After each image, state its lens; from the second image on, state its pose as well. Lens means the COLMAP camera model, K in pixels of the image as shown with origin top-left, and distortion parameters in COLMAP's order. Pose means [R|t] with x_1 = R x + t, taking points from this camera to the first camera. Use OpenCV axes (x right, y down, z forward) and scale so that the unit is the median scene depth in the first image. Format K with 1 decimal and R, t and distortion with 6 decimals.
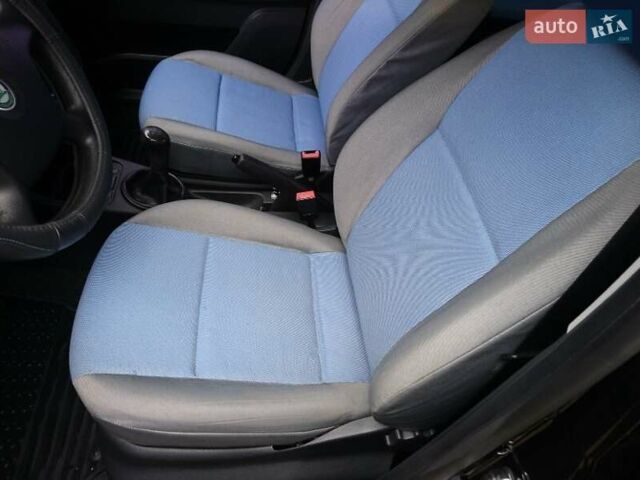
lens RADIAL K [[430.5, 0, 321.3], [0, 430.5, 242.6], [0, 0, 1]] dist [0.059847, -0.078994]
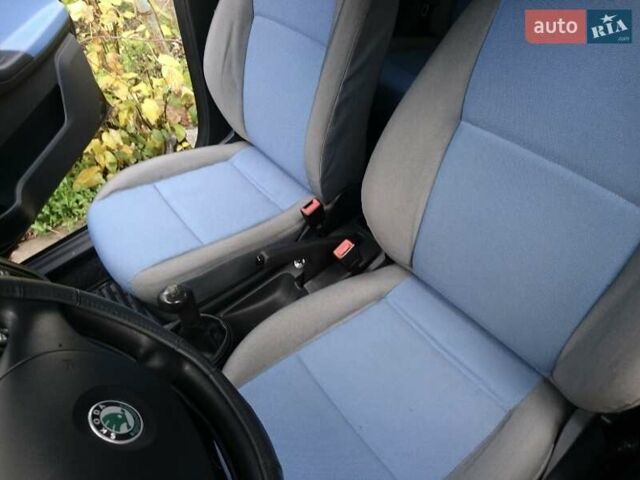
lens RADIAL K [[430.5, 0, 321.3], [0, 430.5, 242.6], [0, 0, 1]] dist [0.059847, -0.078994]
pose [[0.803027, -0.581531, 0.130265, -0.182348], [0.575993, 0.813460, 0.080717, -0.216286], [-0.152905, 0.010214, 0.988188, 0.088242]]
